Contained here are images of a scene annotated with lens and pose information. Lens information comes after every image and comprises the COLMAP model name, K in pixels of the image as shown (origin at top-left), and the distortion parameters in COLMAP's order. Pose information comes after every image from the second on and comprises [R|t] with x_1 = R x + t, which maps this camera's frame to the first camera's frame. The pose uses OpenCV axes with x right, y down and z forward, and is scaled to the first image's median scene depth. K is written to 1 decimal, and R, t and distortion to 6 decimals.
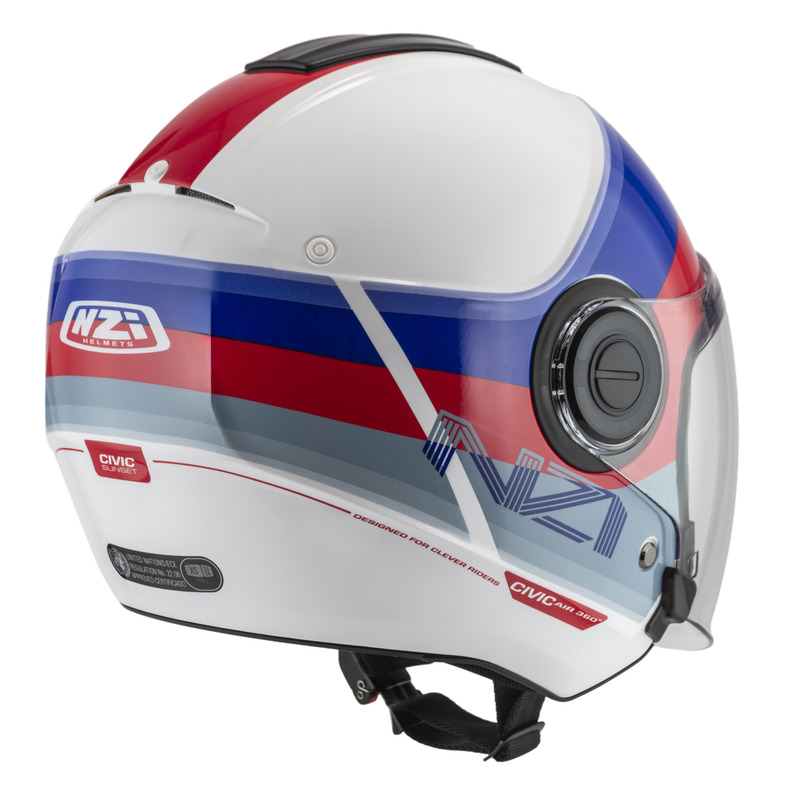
lens RADIAL K [[2958.8, 0, 400.0], [0, 2958.8, 400.0], [0, 0, 1]] dist [0.039585, -0.672919]
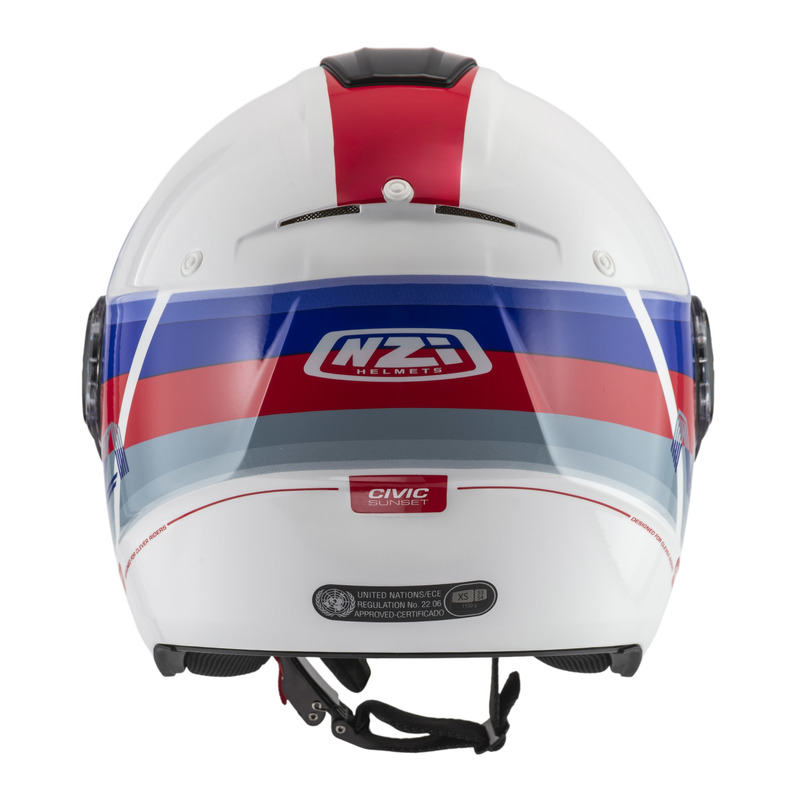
lens RADIAL K [[2958.8, 0, 400.0], [0, 2958.8, 400.0], [0, 0, 1]] dist [0.039585, -0.672919]
pose [[0.683345, -0.082646, 0.725403, -0.794135], [0.079699, 0.996079, 0.038405, -0.046822], [-0.725733, 0.031570, 0.687252, 0.341135]]
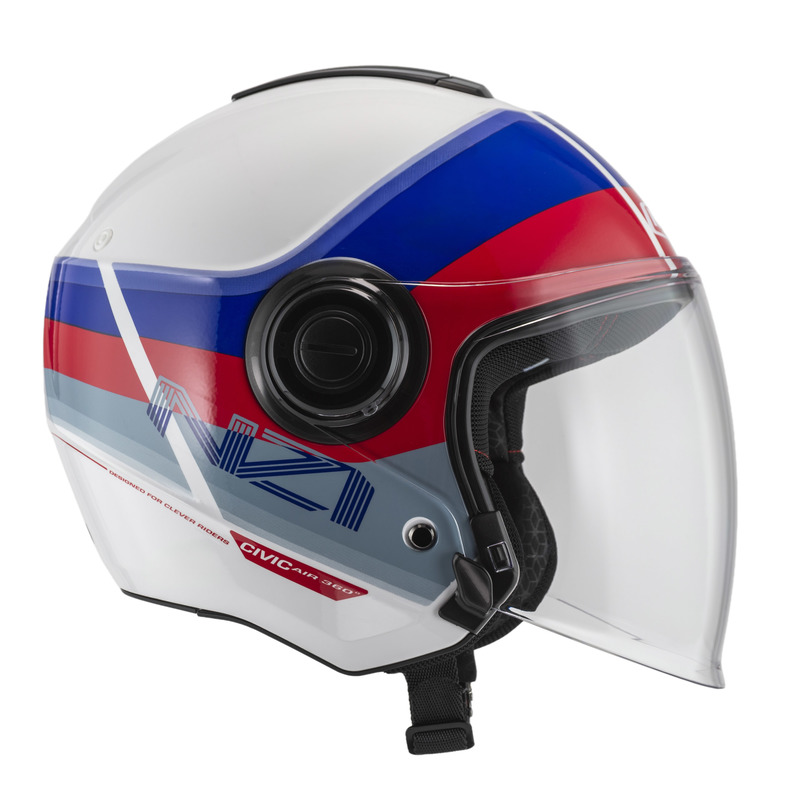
lens RADIAL K [[2958.8, 0, 400.0], [0, 2958.8, 400.0], [0, 0, 1]] dist [0.039585, -0.672919]
pose [[0.641114, -0.027742, -0.766944, 0.896963], [-0.081801, 0.991183, -0.104234, 0.117367], [0.763074, 0.129563, 0.633192, 0.359131]]
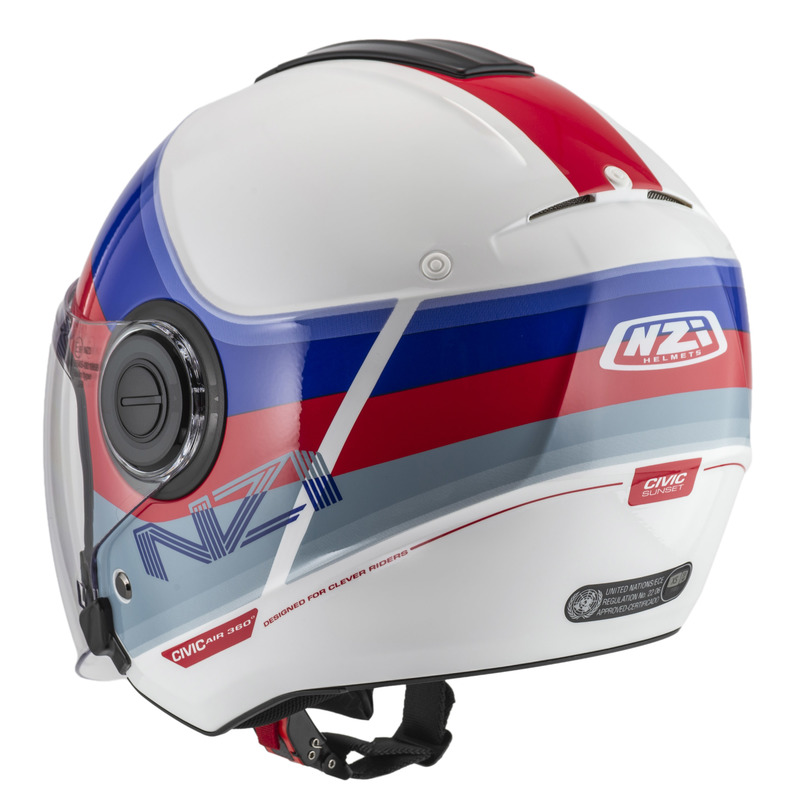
lens RADIAL K [[2958.8, 0, 400.0], [0, 2958.8, 400.0], [0, 0, 1]] dist [0.039585, -0.672919]
pose [[-0.004742, -0.106239, 0.994329, -1.044957], [0.133291, 0.985401, 0.105921, -0.118033], [-0.991066, 0.133037, 0.009488, 1.078865]]
